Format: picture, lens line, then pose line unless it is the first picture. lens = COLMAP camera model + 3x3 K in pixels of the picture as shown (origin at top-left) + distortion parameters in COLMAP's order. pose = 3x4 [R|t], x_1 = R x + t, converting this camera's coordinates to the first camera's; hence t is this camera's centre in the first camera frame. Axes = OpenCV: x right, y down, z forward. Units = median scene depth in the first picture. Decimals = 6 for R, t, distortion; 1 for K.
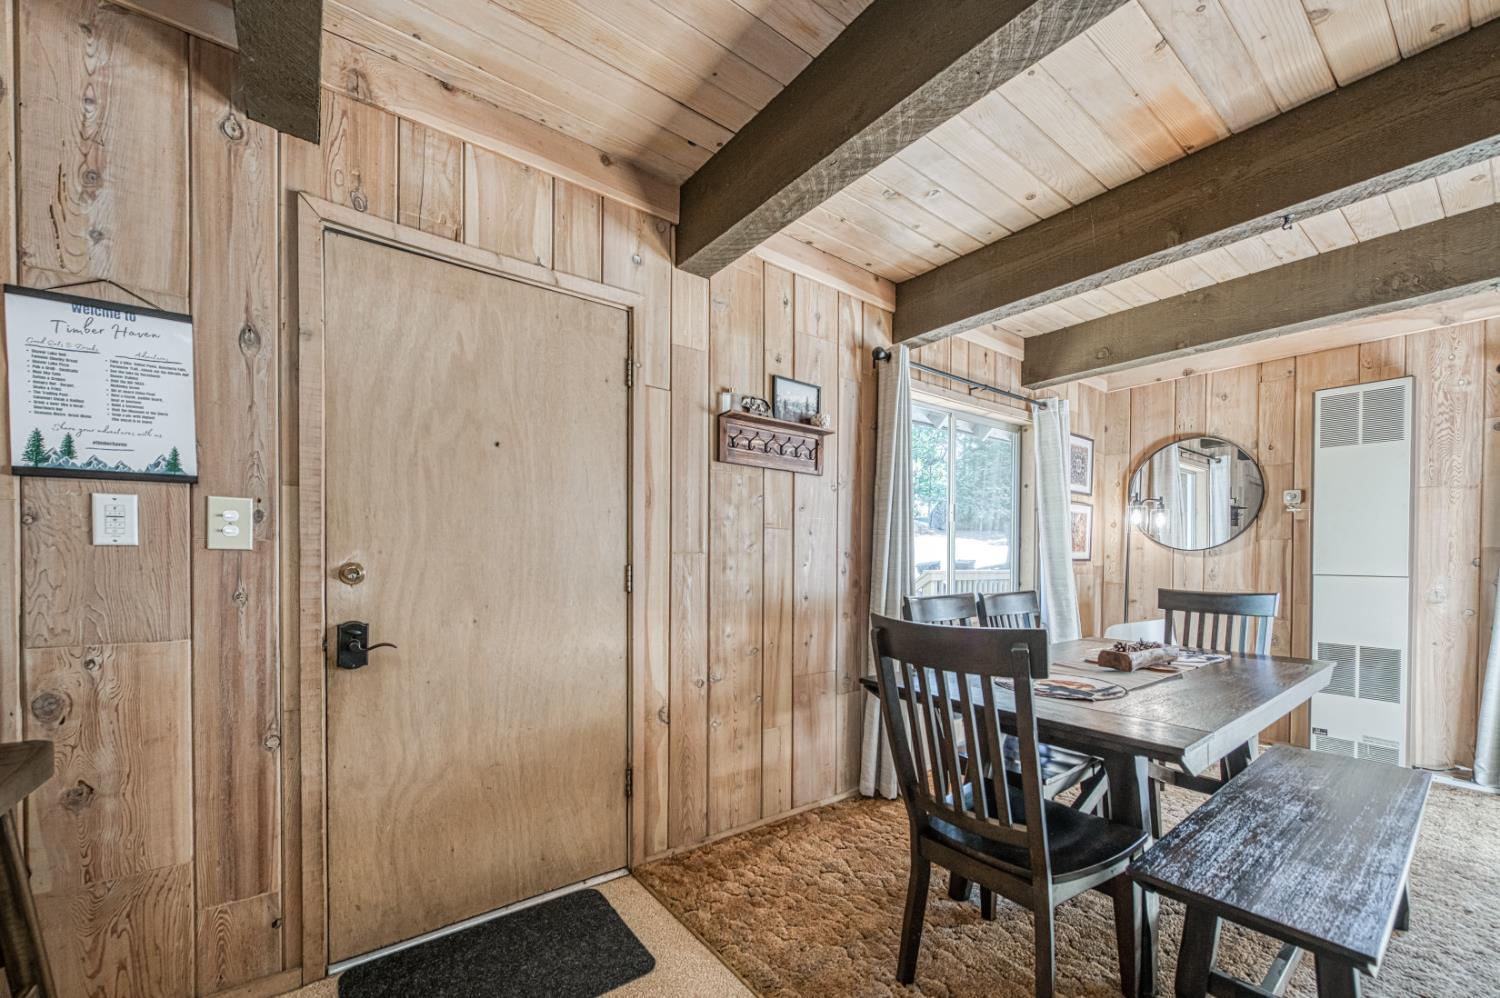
lens RADIAL K [[606.5, 0, 761.4], [0, 606.5, 564.7], [0, 0, 1]] dist [-0.000304, -0.002145]
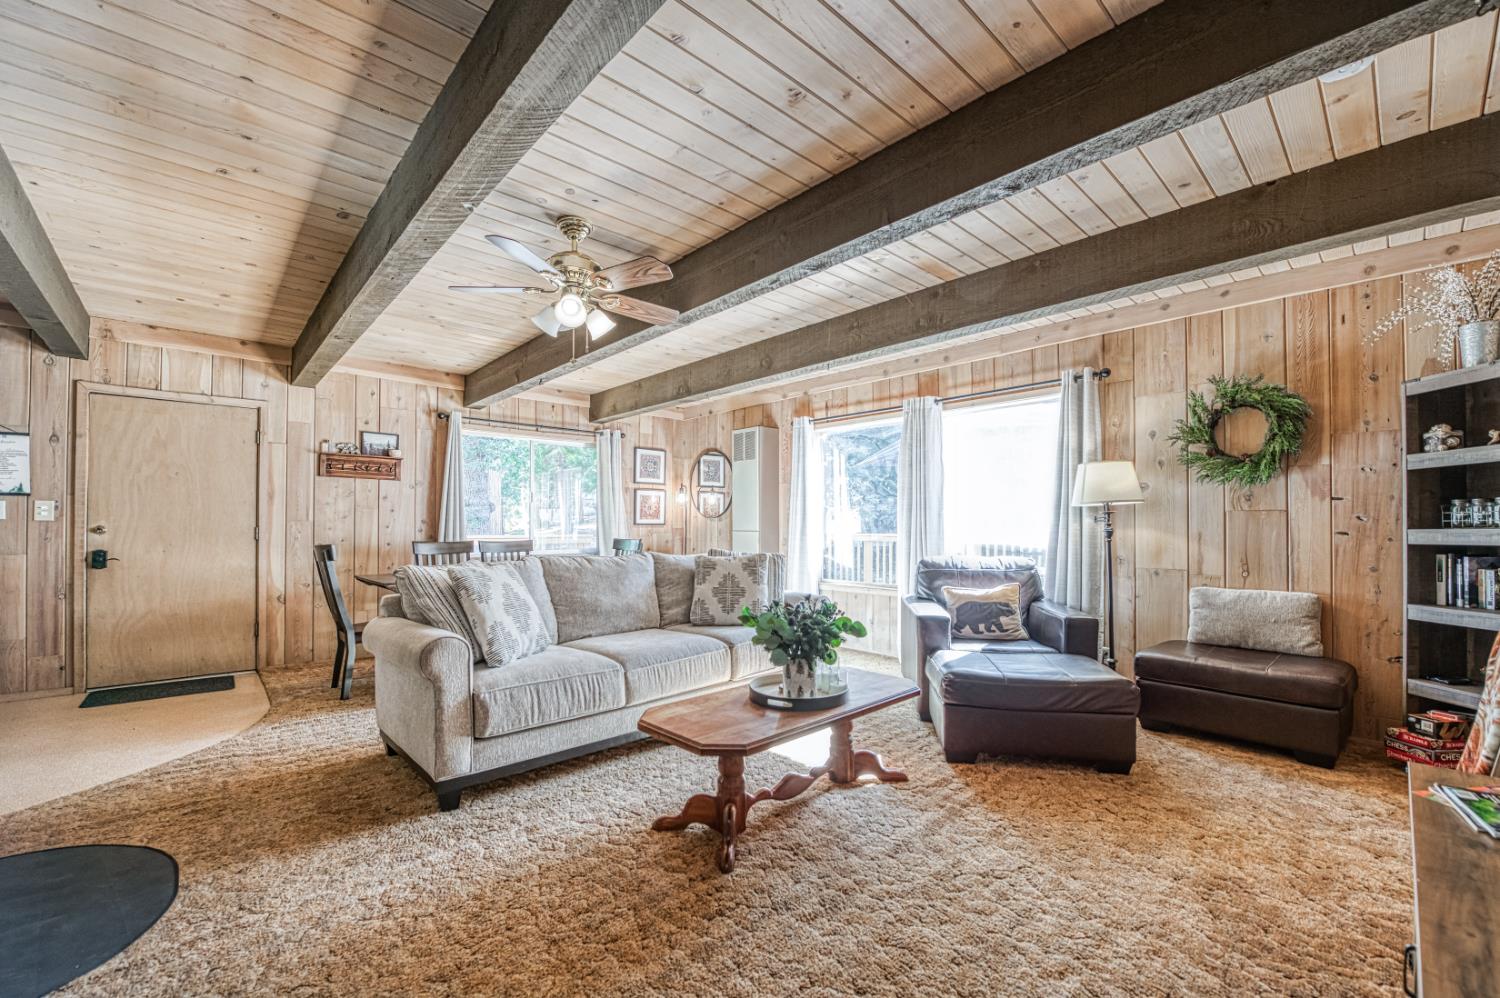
lens RADIAL K [[606.5, 0, 759.0], [0, 606.5, 518.7], [0, 0, 1]] dist [-0.000304, -0.002145]
pose [[0.995339, -0.005066, 0.096304, 1.492960], [0.007612, 0.999631, -0.026088, 0.044675], [-0.096137, 0.026700, 0.995010, -1.450706]]
